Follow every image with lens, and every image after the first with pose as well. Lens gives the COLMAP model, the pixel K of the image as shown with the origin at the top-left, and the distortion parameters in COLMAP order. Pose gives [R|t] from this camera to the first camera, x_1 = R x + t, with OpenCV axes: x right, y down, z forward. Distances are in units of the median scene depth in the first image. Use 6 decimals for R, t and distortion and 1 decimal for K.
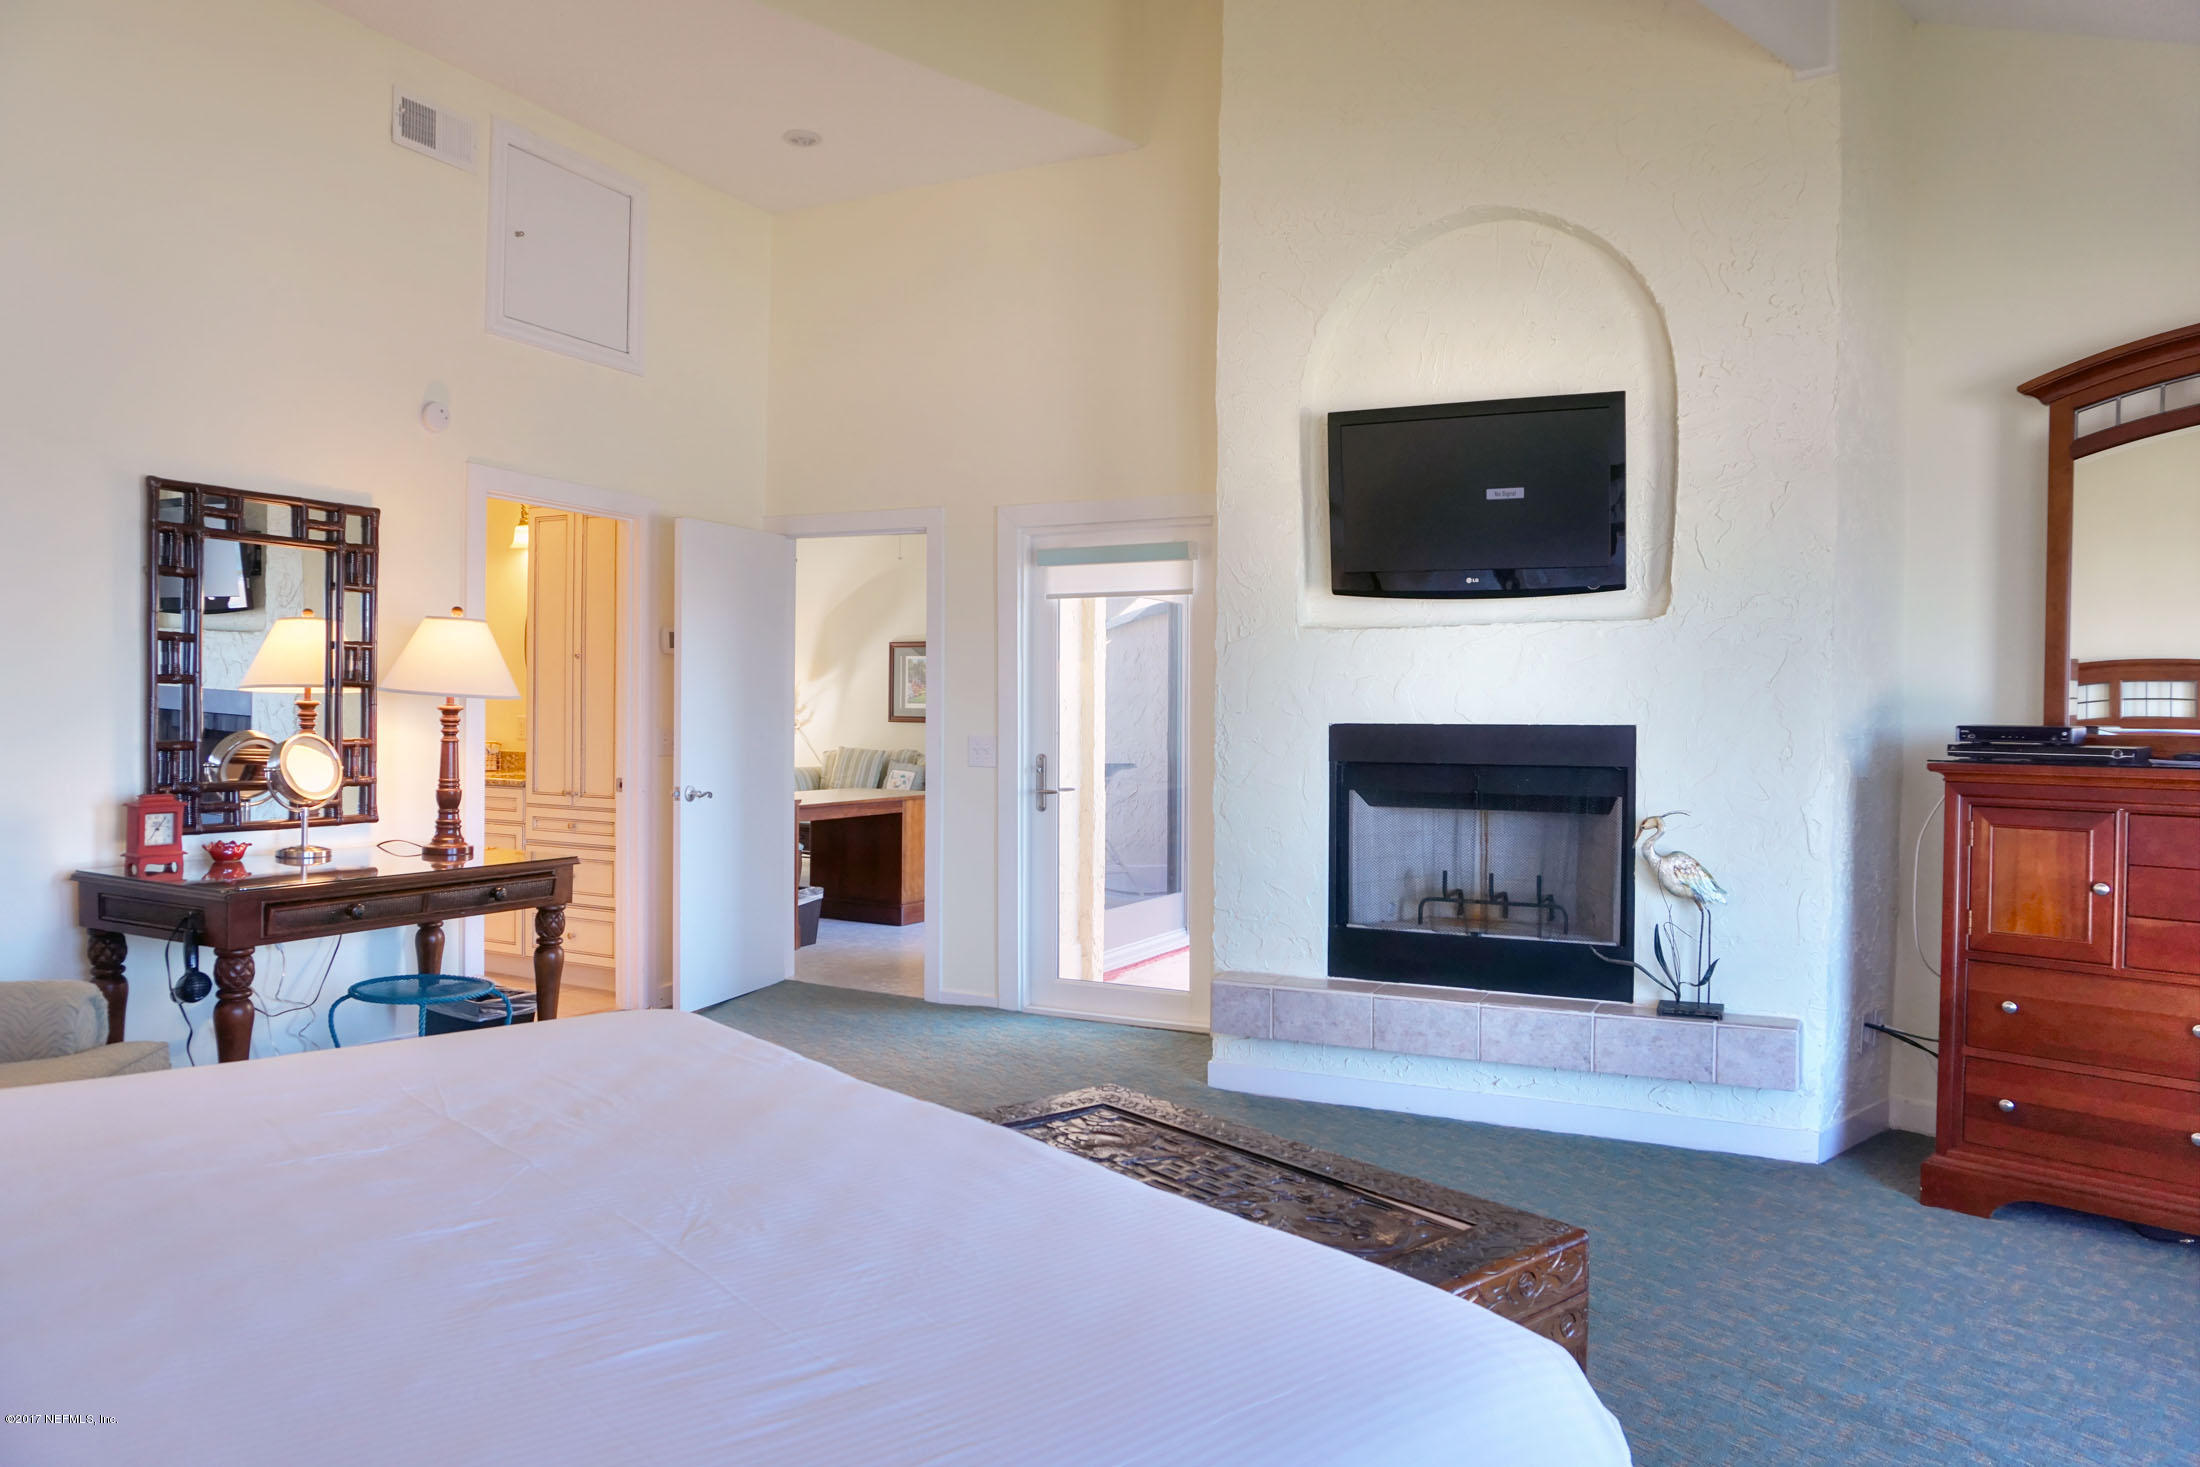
lens RADIAL K [[1516.3, 0, 1098.4], [0, 1516.3, 729.2], [0, 0, 1]] dist [-0.025604, 0.036747]
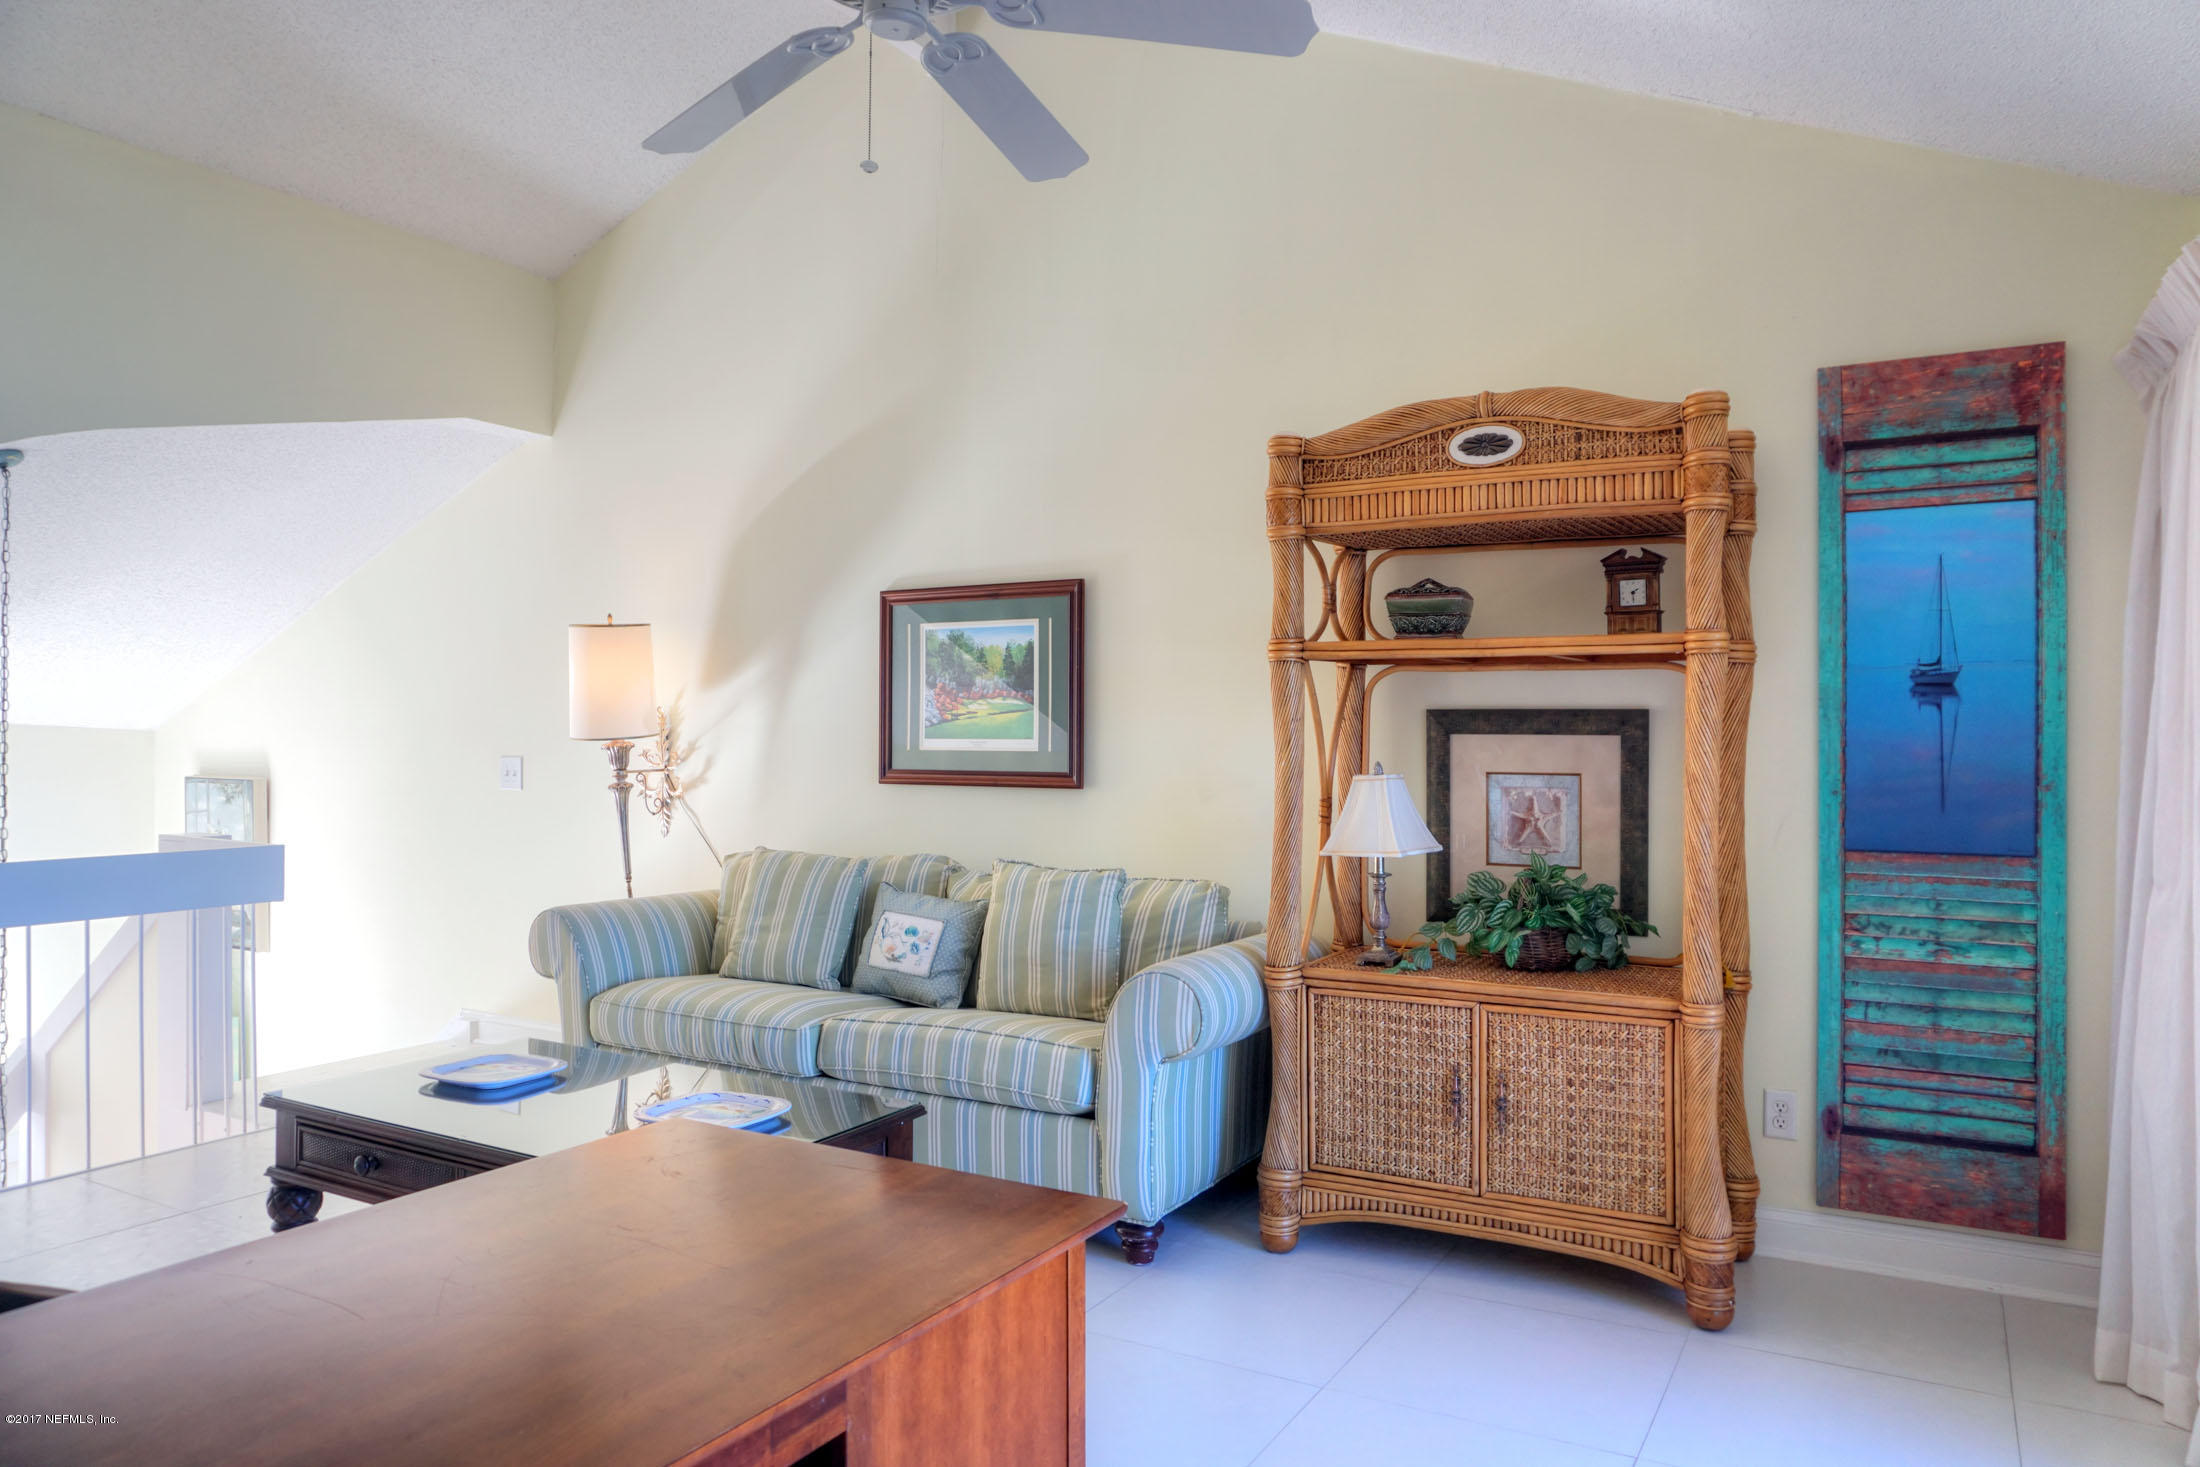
lens RADIAL K [[1516.3, 0, 1098.9], [0, 1516.3, 735.7], [0, 0, 1]] dist [-0.025604, 0.036747]
pose [[0.999902, -0.002436, -0.013792, -0.072960], [0.002284, 0.999936, -0.011039, -0.013454], [0.013818, 0.011006, 0.999844, 0.589526]]
